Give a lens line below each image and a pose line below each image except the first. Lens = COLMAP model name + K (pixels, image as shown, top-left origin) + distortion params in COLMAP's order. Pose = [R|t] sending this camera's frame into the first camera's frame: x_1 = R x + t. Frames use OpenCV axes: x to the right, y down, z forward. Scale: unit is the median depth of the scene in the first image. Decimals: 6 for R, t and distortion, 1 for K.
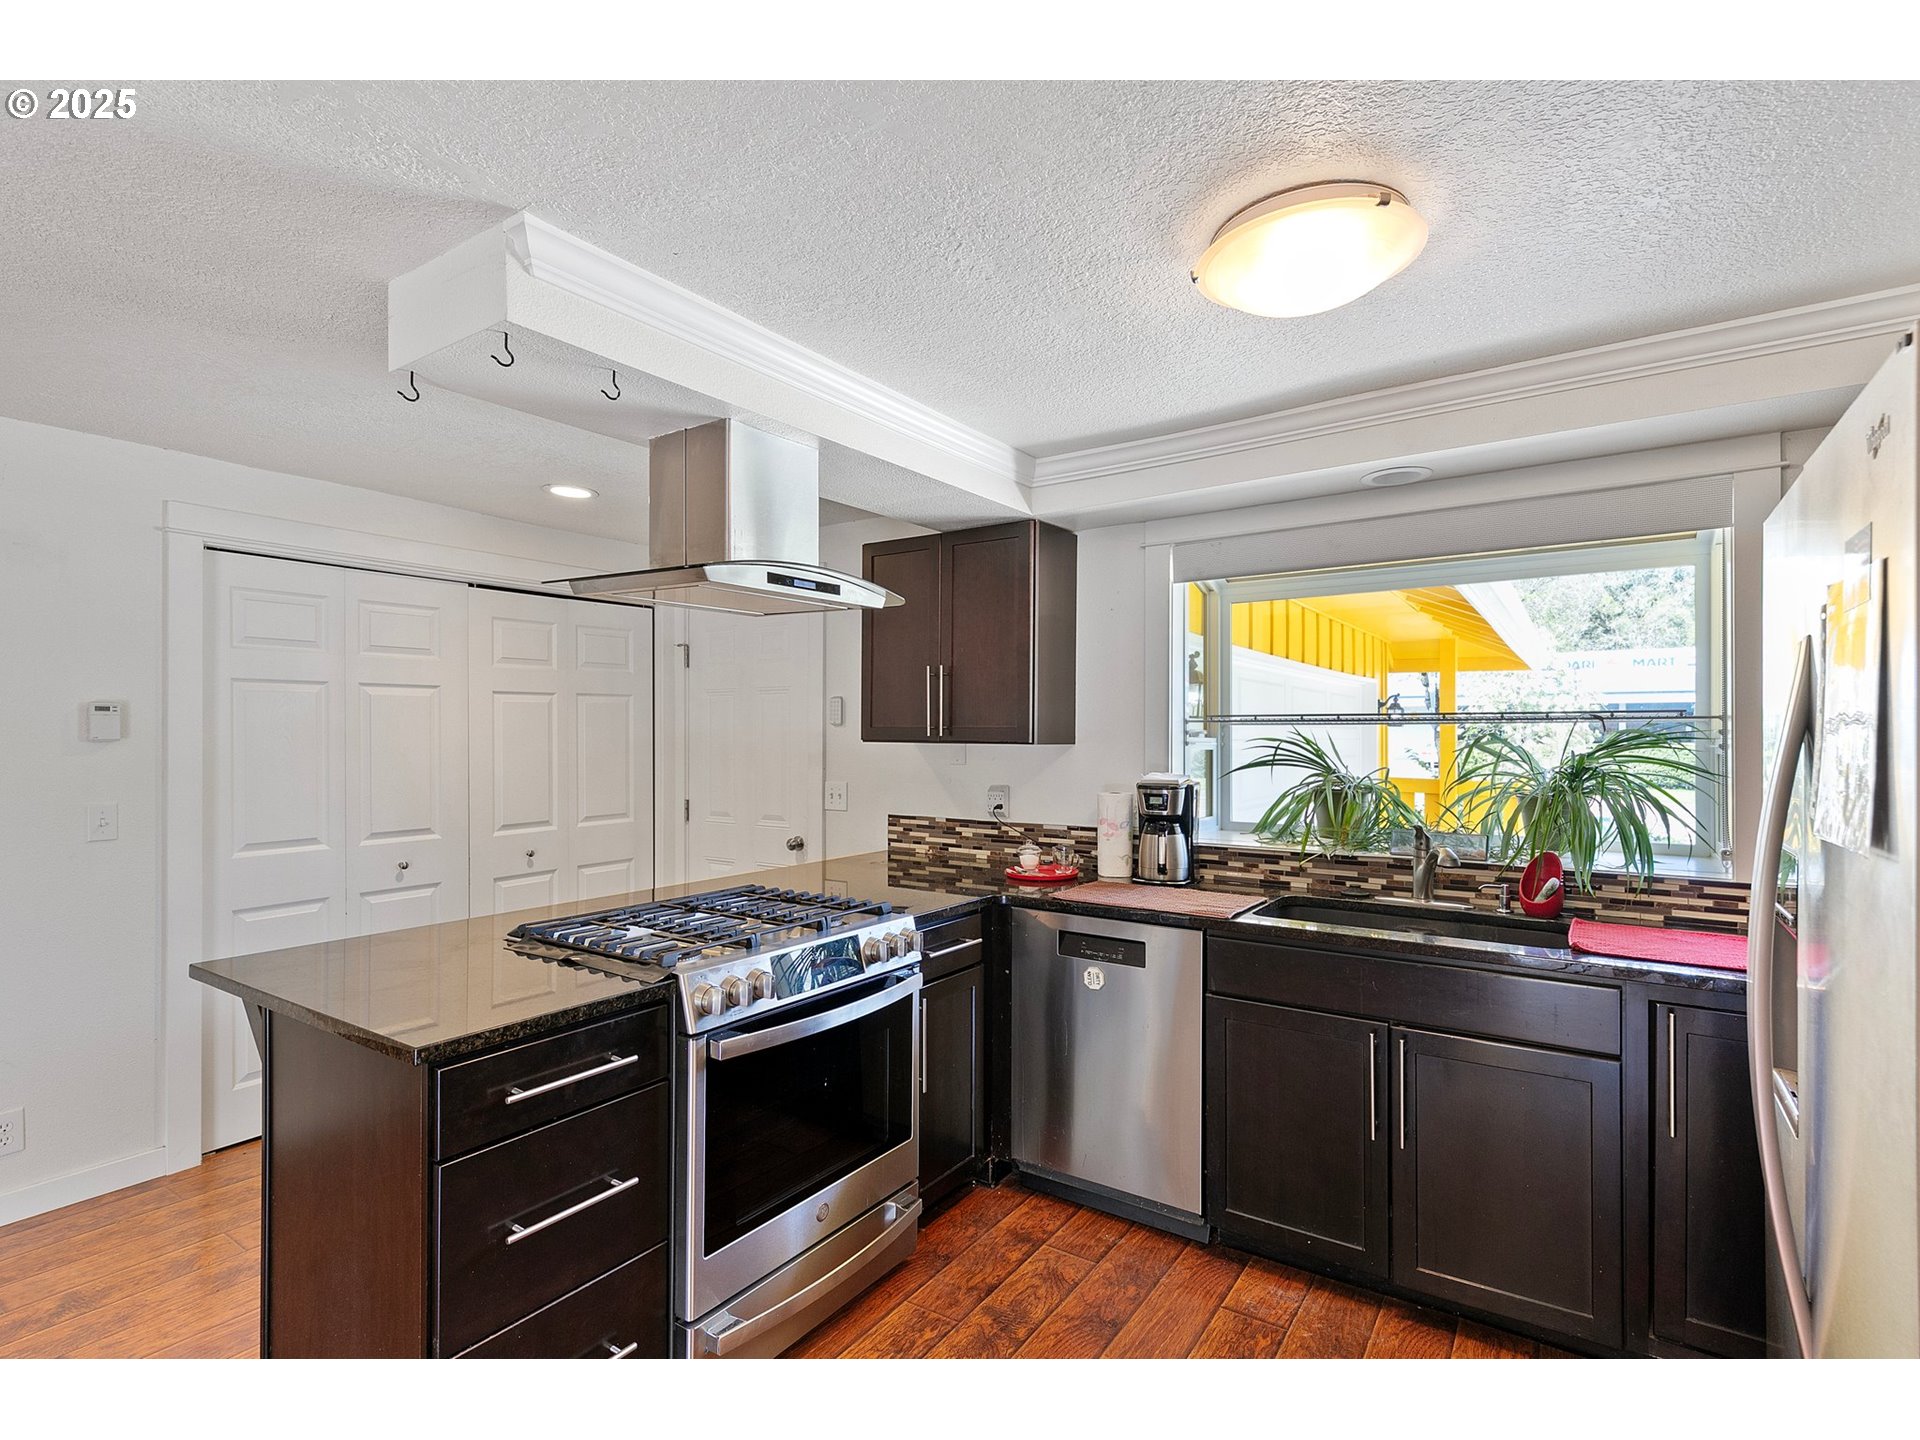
lens RADIAL K [[936.2, 0, 967.0], [0, 936.2, 727.2], [0, 0, 1]] dist [0.009090, 0.000462]
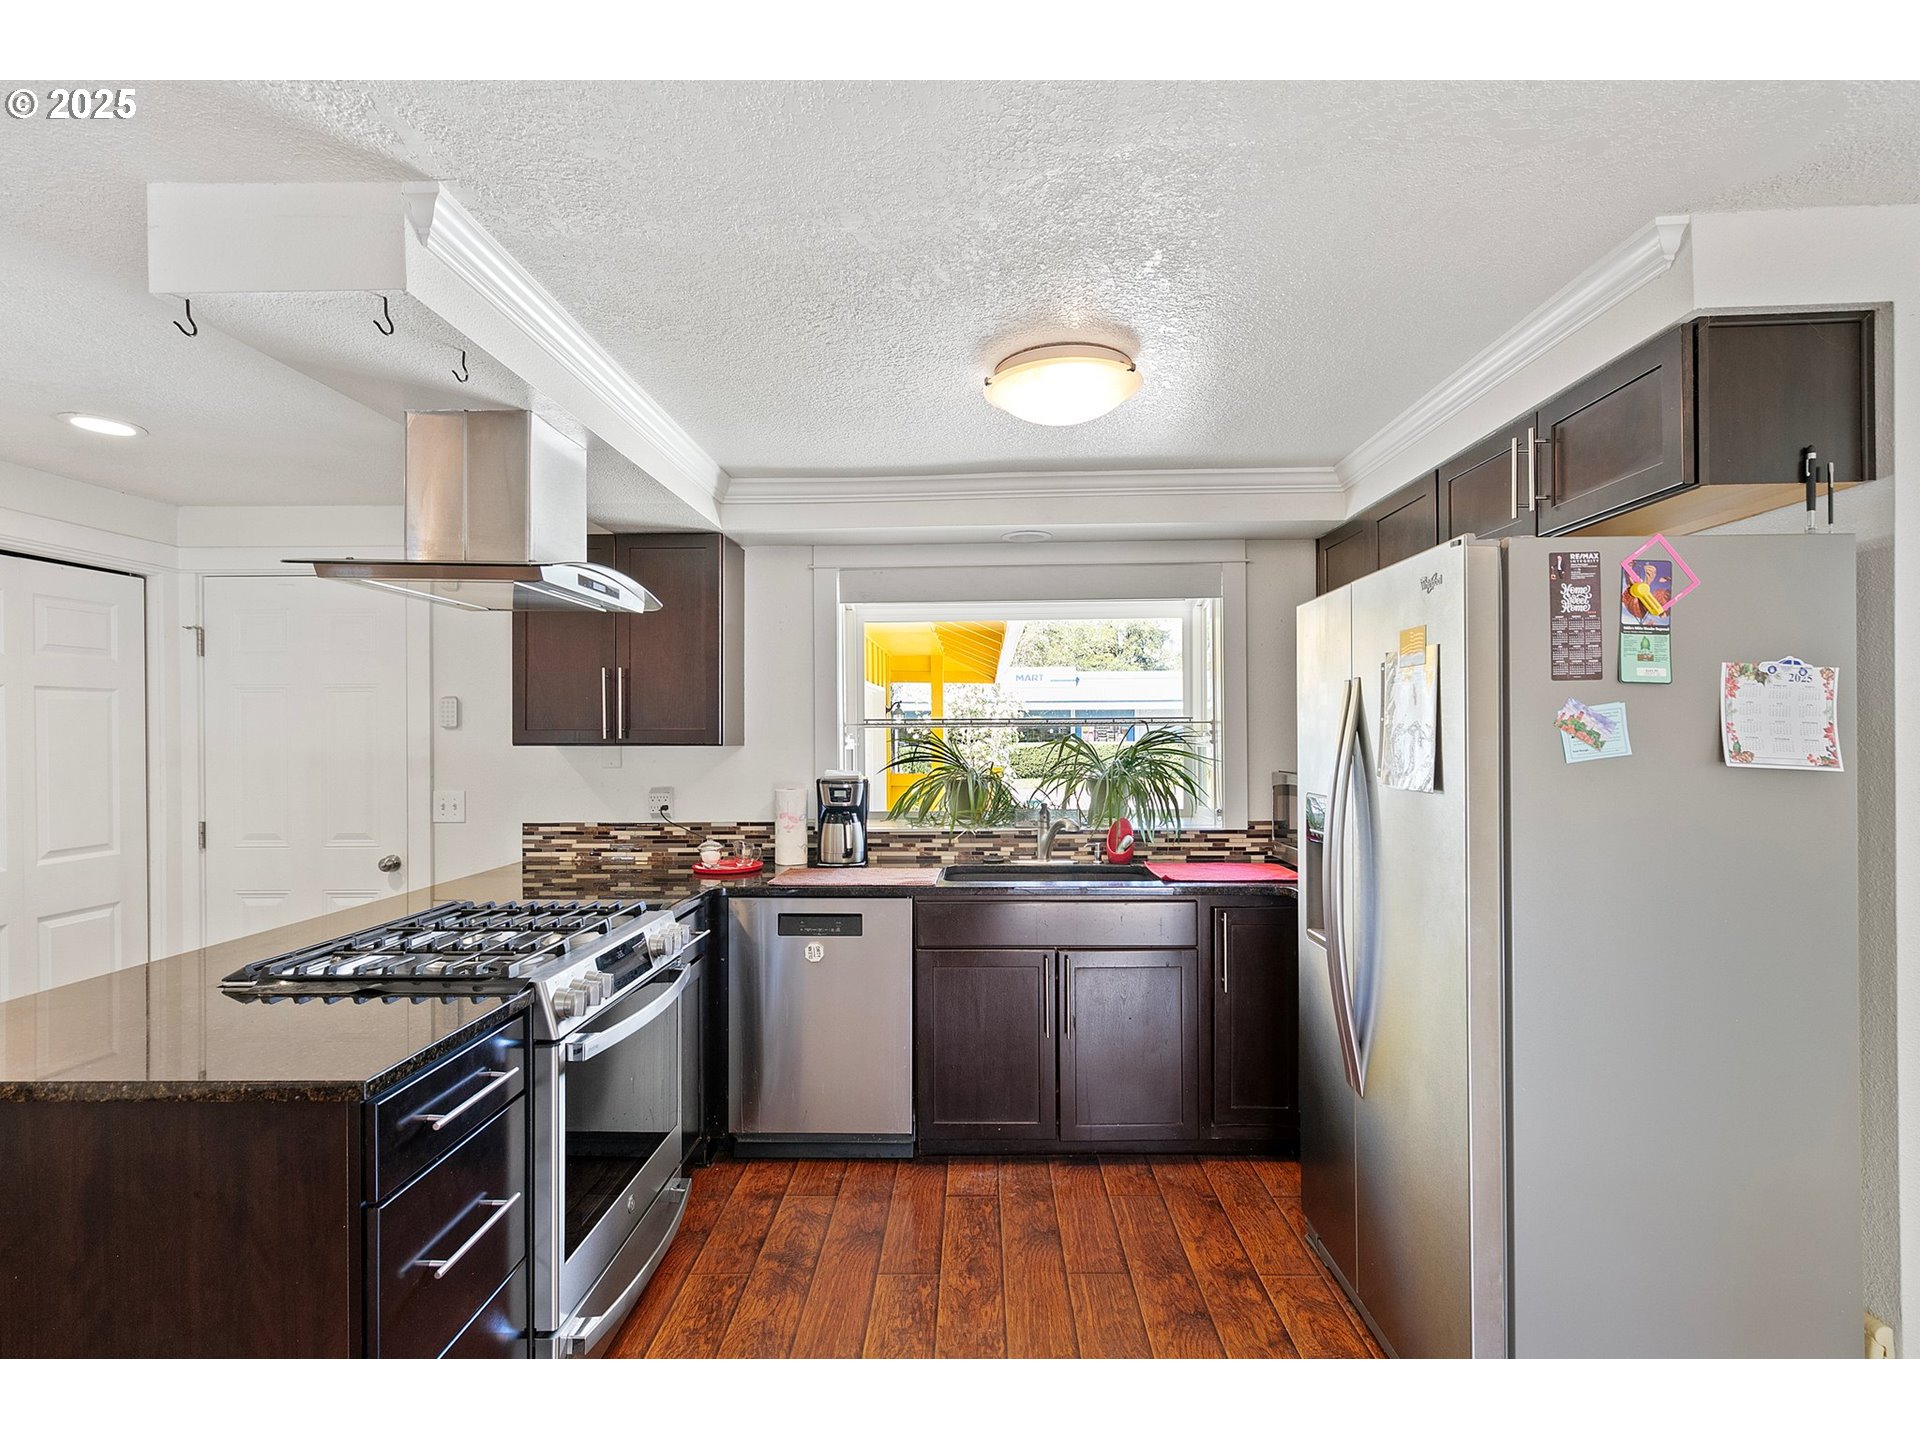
lens RADIAL K [[936.2, 0, 967.0], [0, 936.2, 727.2], [0, 0, 1]] dist [0.009090, 0.000462]
pose [[0.838696, -0.000303, 0.544600, -0.288586], [0.002112, 0.999994, -0.002696, 0.000591], [-0.544596, 0.003412, 0.838692, -0.042151]]
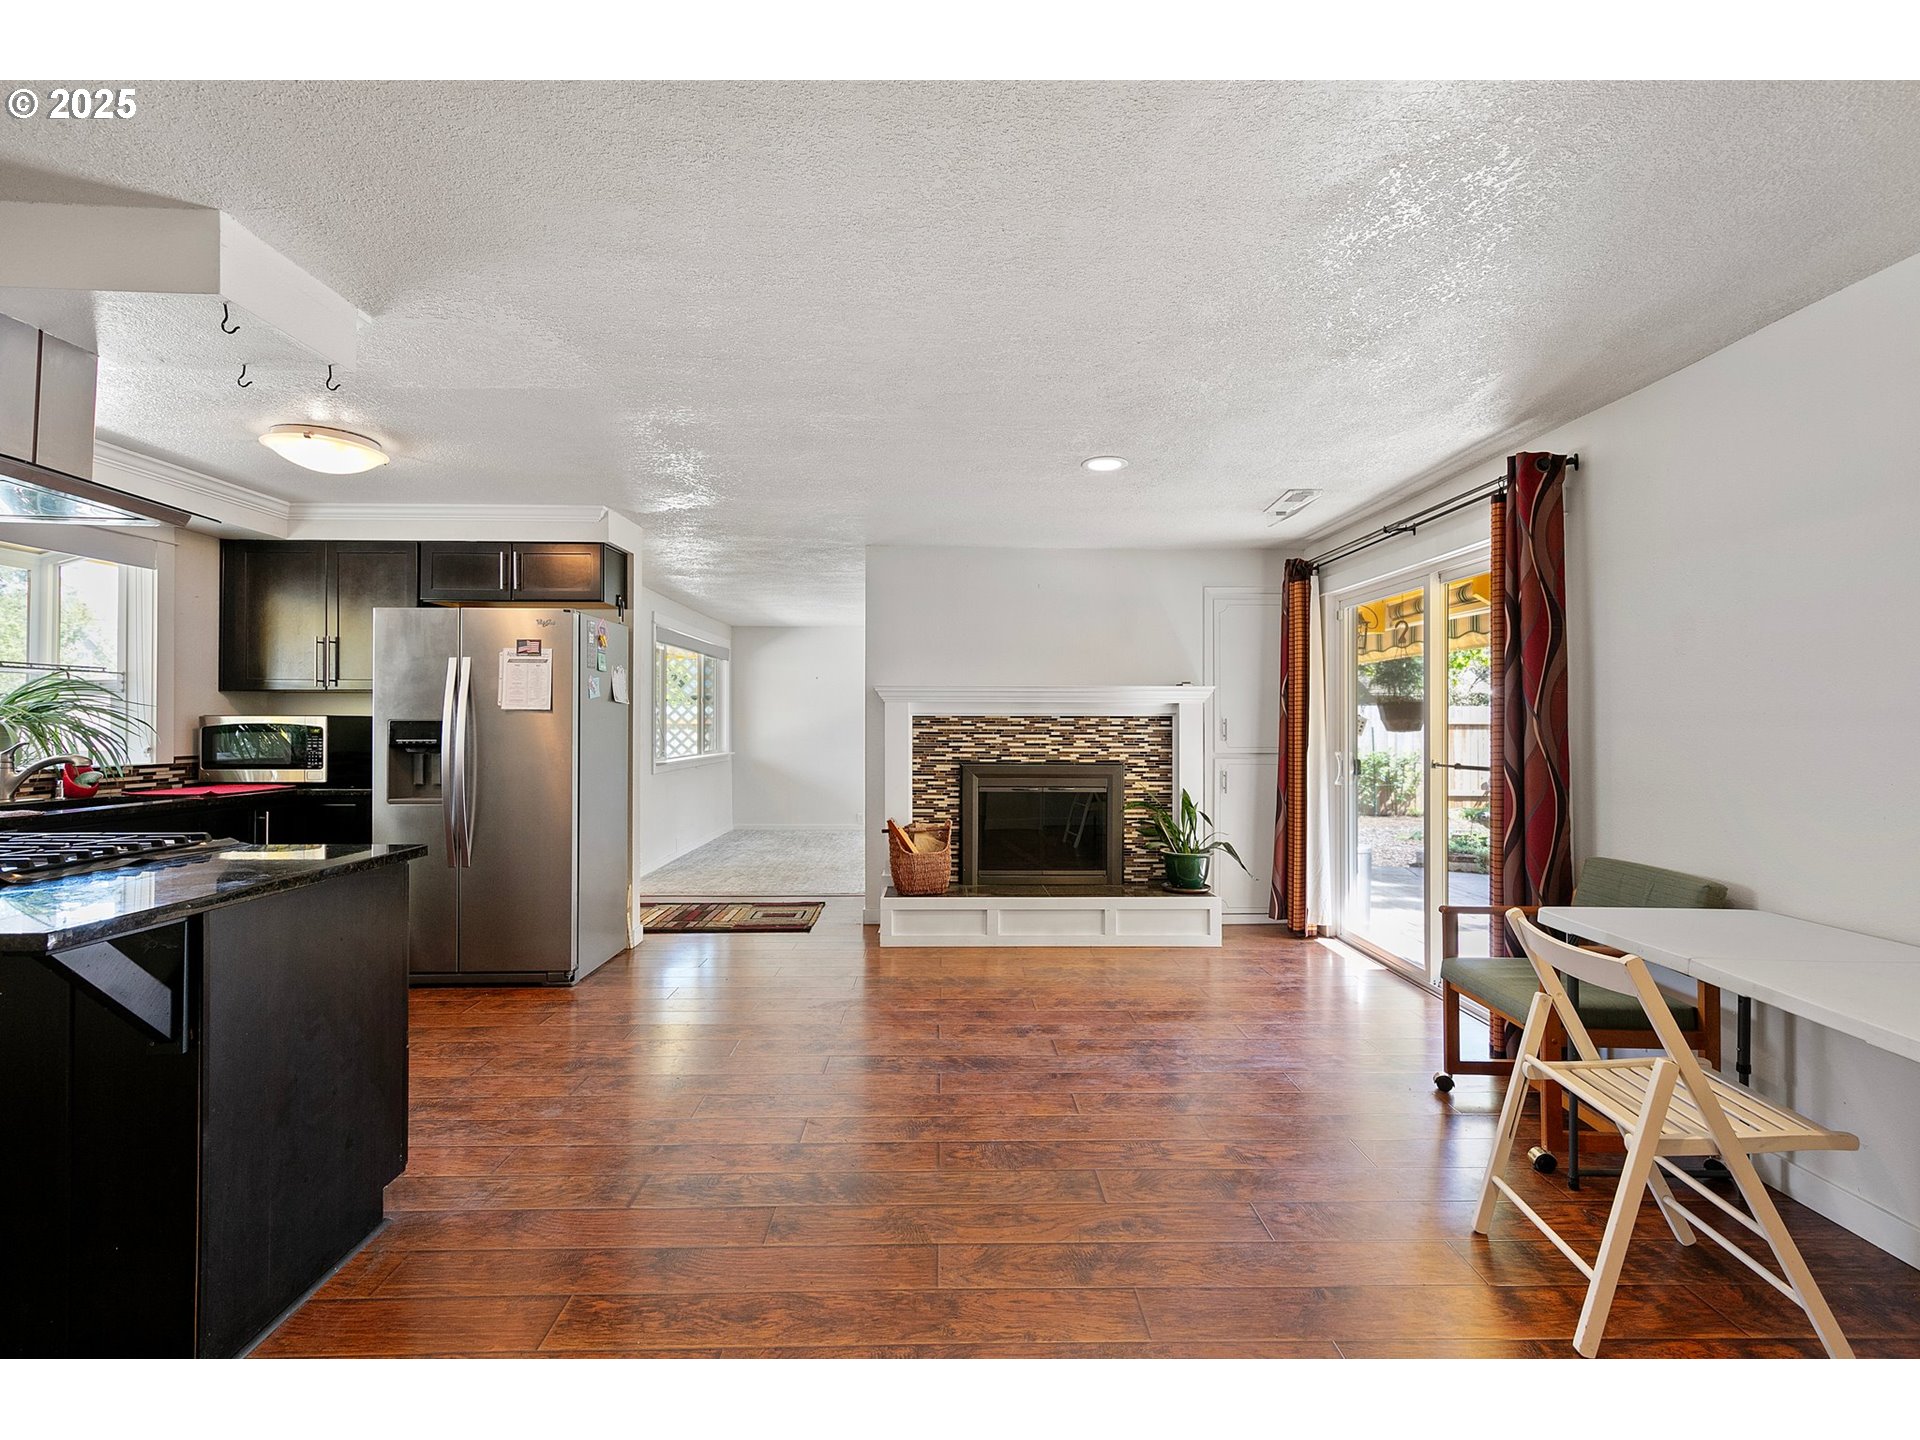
lens RADIAL K [[863.3, 0, 962.4], [0, 863.3, 715.2], [0, 0, 1]] dist [0.001634, -0.000244]
pose [[-0.583180, 0.004788, 0.812329, -1.154658], [-0.007487, 0.999908, -0.011269, 0.059421], [-0.812309, -0.012654, -0.583091, 0.550618]]
